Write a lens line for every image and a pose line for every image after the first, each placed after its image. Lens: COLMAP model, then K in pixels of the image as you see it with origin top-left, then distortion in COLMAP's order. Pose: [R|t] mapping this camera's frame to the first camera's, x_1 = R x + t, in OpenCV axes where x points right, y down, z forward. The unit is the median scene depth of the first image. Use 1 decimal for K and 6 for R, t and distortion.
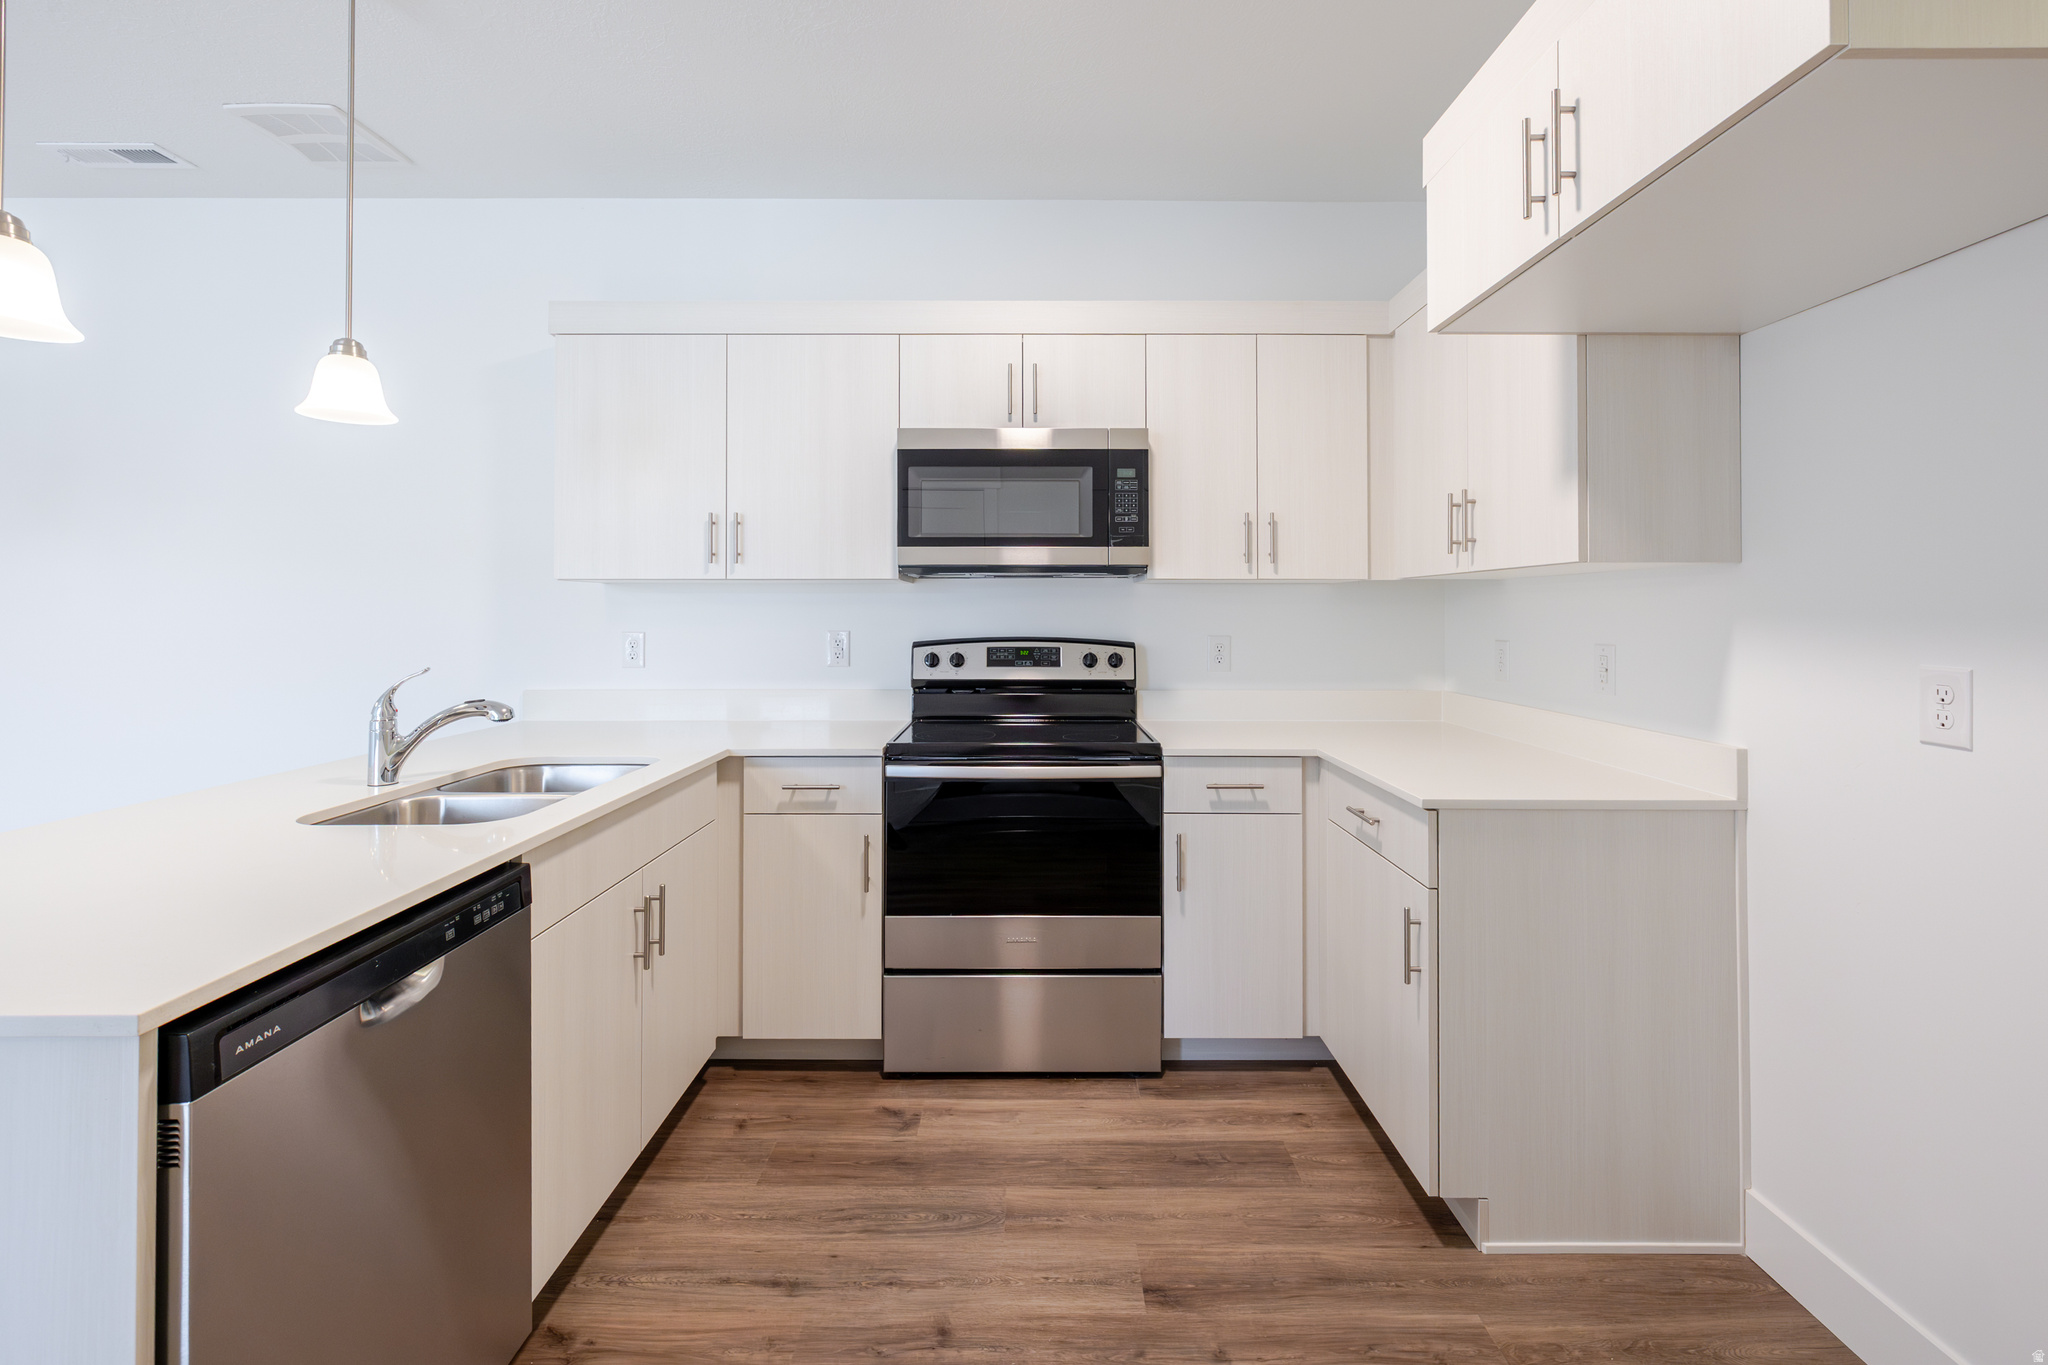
lens RADIAL K [[886.1, 0, 1023.0], [0, 886.1, 632.7], [0, 0, 1]] dist [0.002220, 0.000312]
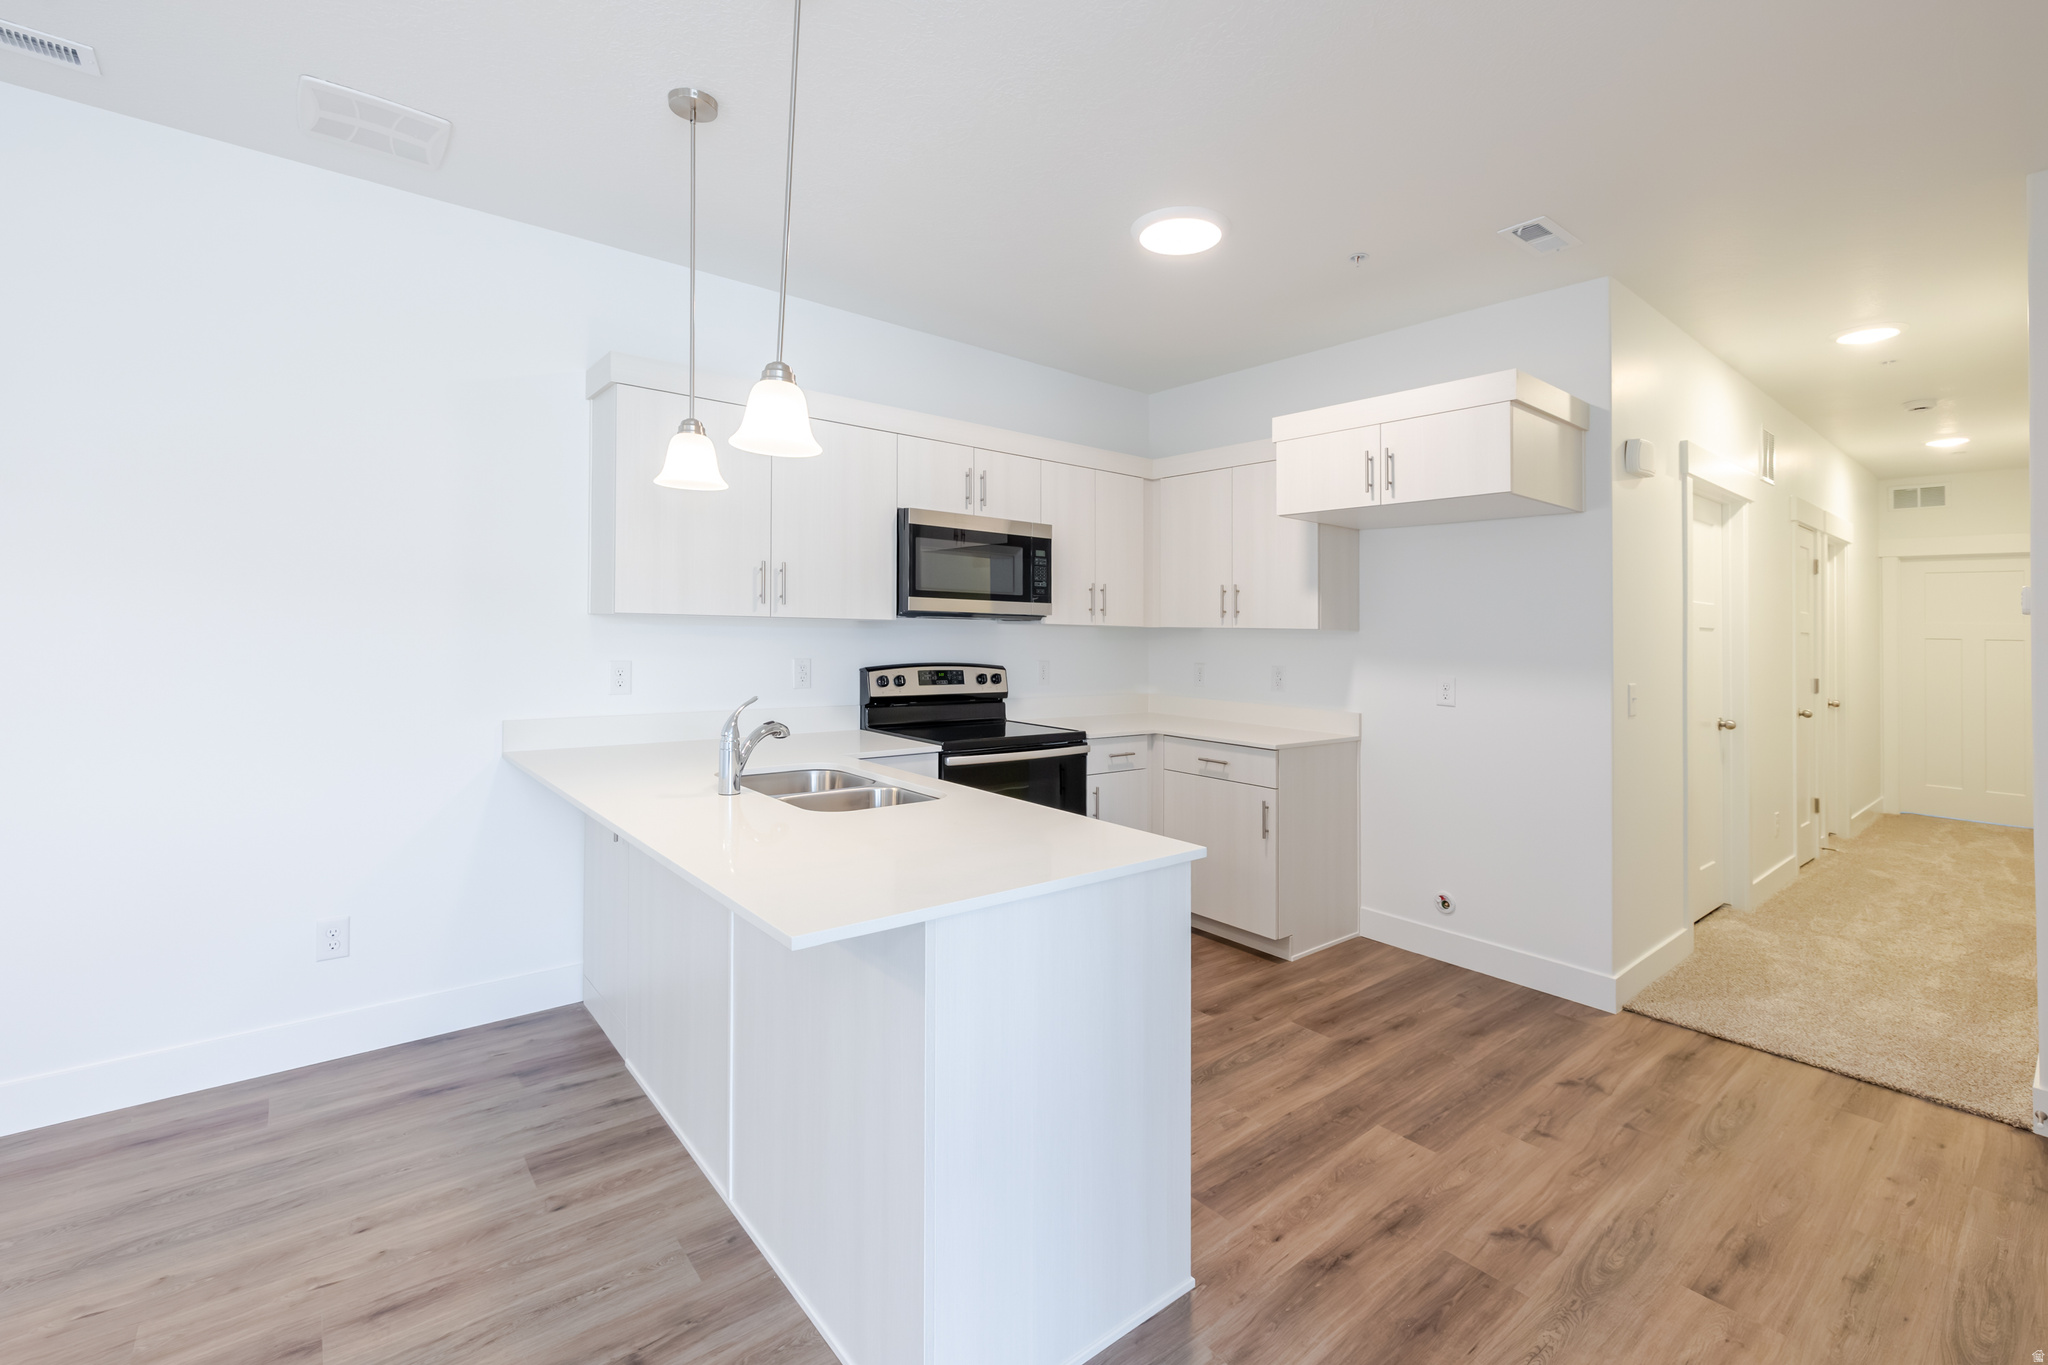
lens RADIAL K [[895.8, 0, 1035.4], [0, 895.8, 630.9], [0, 0, 1]] dist [0.001035, 0.000314]
pose [[0.768054, 0.014211, 0.640227, -0.833151], [-0.005980, 0.999869, -0.015021, -0.026182], [-0.640357, 0.007708, 0.768039, -0.149813]]
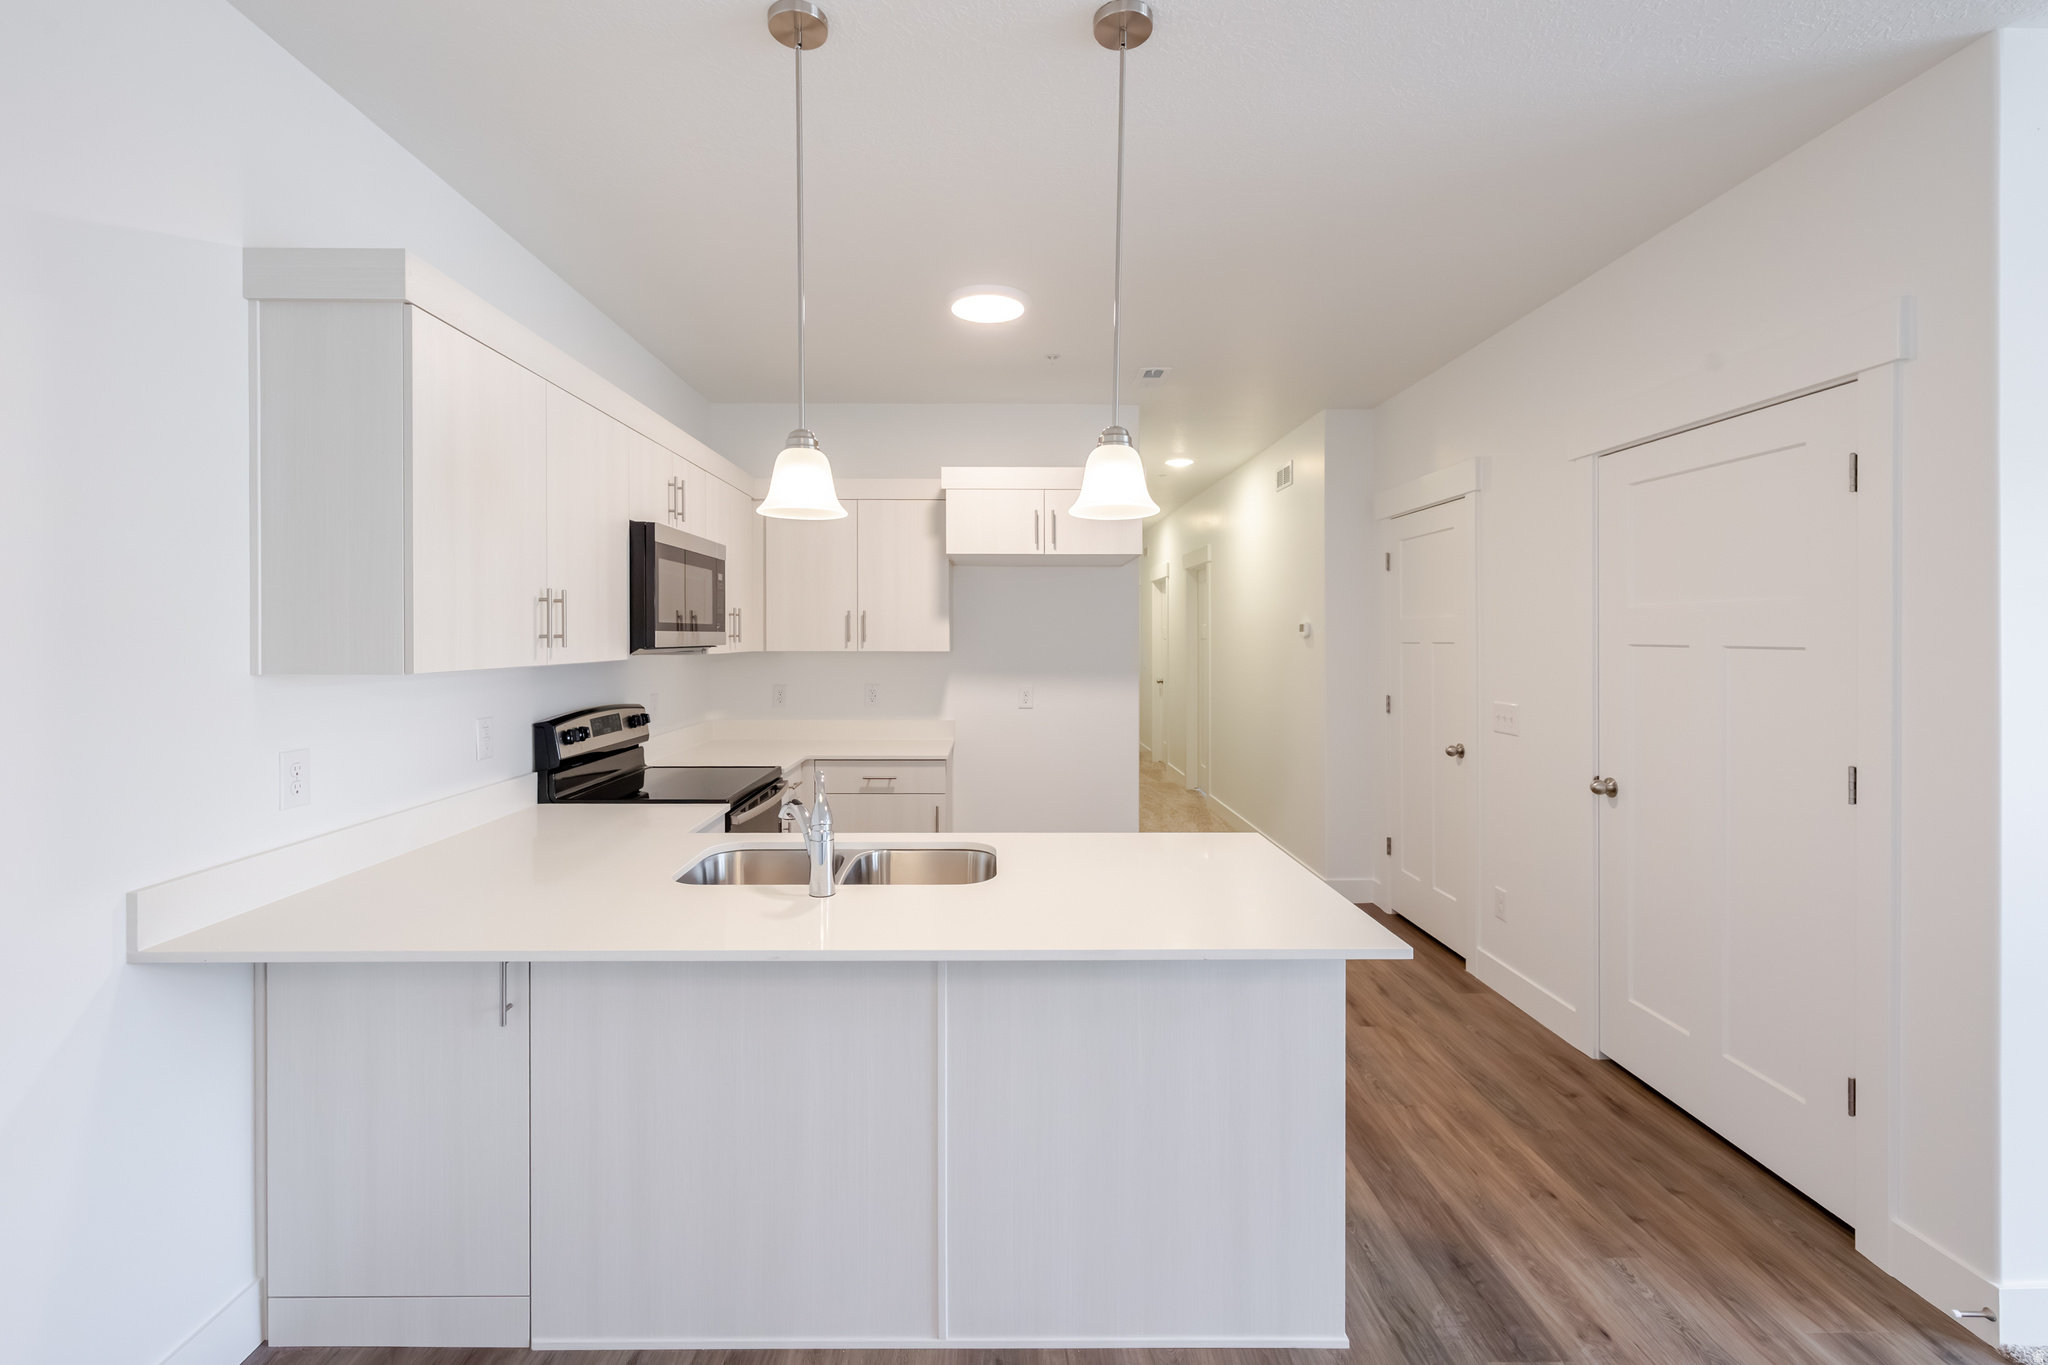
lens RADIAL K [[871.3, 0, 1017.7], [0, 871.3, 640.9], [0, 0, 1]] dist [-0.002547, -0.000154]
pose [[-0.015267, -0.007305, 0.999857, -1.188083], [0.017851, 0.999812, 0.007578, -0.082767], [-0.999724, 0.017964, -0.015134, 0.552052]]
